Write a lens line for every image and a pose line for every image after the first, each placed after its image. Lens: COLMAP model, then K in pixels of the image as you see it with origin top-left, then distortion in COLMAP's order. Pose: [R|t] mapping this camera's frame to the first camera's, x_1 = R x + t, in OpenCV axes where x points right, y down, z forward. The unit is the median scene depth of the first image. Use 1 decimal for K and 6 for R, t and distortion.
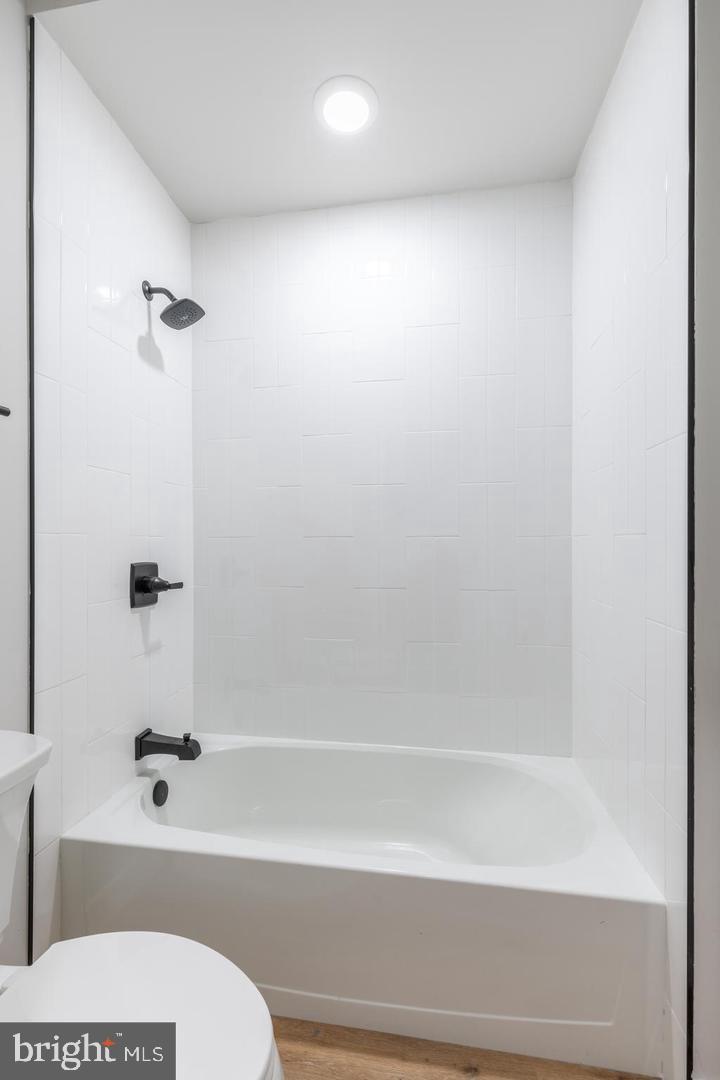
lens RADIAL K [[486.0, 0, 359.5], [0, 486.0, 544.5], [0, 0, 1]] dist [0.007208, -0.001419]
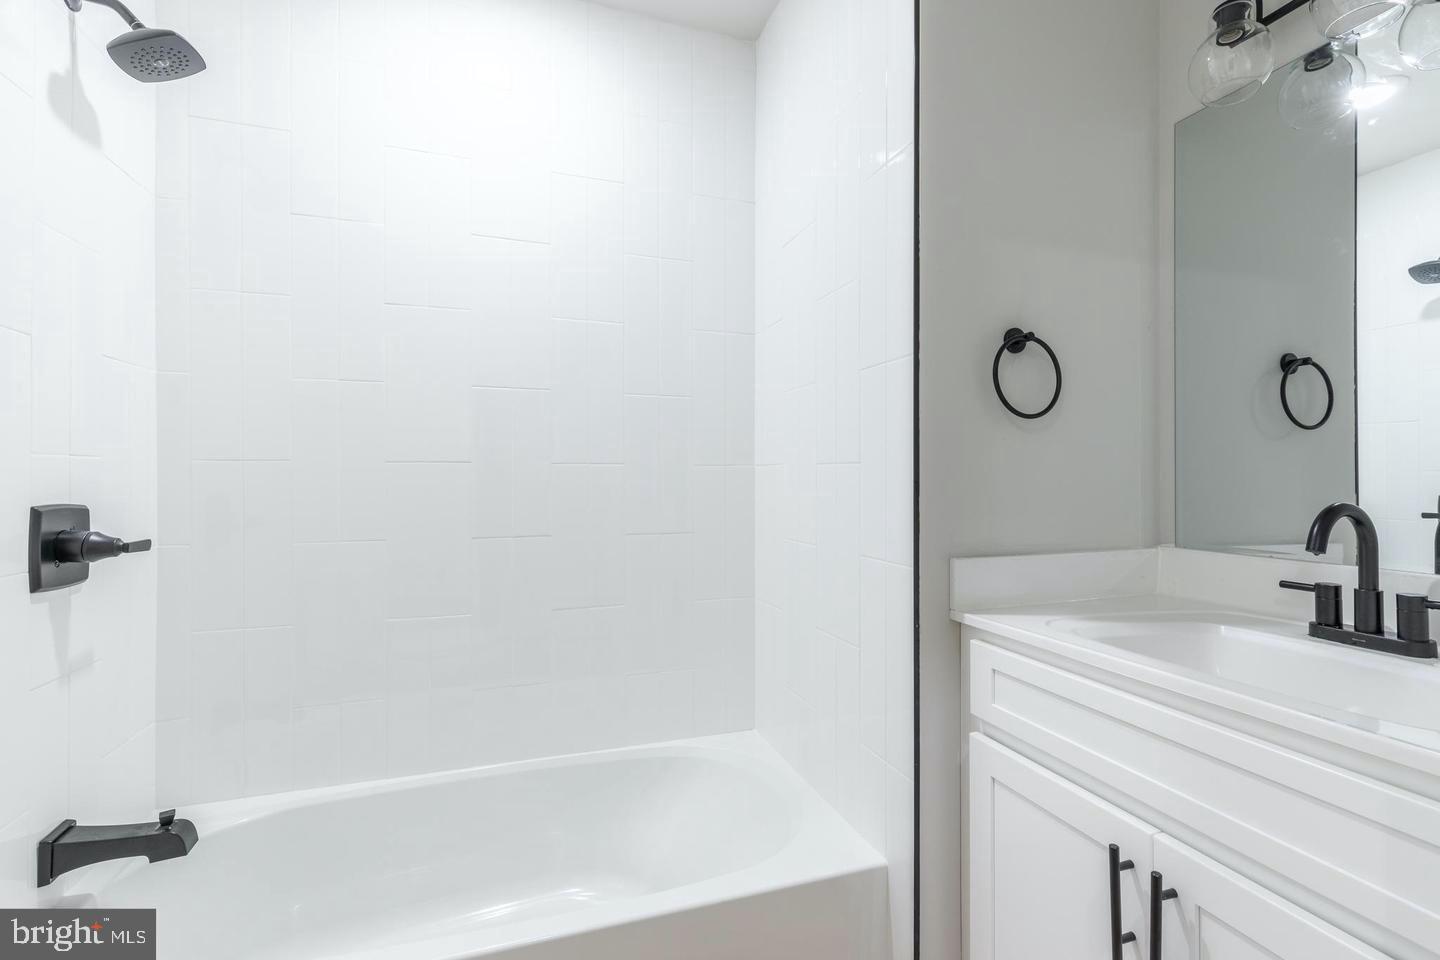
lens RADIAL K [[647.9, 0, 721.0], [0, 647.9, 474.2], [0, 0, 1]] dist [0.007208, -0.001419]
pose [[0.880334, 0.006566, 0.474309, -0.149003], [-0.003574, 0.999968, -0.007209, 0.006854], [-0.474341, 0.004651, 0.880329, 0.043050]]
